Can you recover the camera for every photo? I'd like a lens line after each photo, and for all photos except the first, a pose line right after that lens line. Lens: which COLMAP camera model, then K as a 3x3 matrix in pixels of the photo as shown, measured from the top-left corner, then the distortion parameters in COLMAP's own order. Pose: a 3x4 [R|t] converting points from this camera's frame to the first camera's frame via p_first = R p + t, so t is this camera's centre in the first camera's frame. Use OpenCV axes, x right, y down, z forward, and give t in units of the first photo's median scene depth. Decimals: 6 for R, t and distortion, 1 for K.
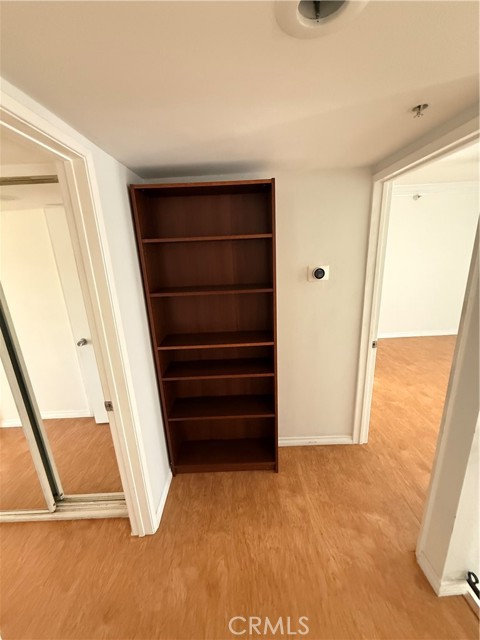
lens RADIAL K [[255.3, 0, 240.0], [0, 255.3, 320.0], [0, 0, 1]] dist [0.000893, 0.000243]
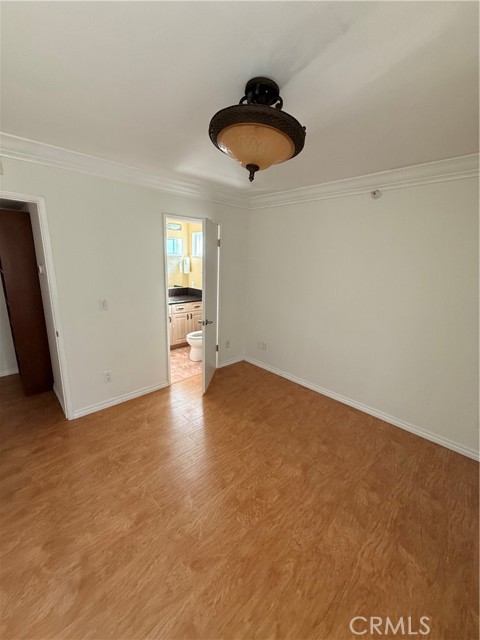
lens RADIAL K [[255.3, 0, 240.0], [0, 255.3, 320.0], [0, 0, 1]] dist [0.000893, 0.000243]
pose [[0.685479, 0.257236, -0.681138, 1.164281], [-0.233584, 0.963755, 0.128896, -0.229227], [0.689607, 0.070748, 0.720720, 0.413474]]
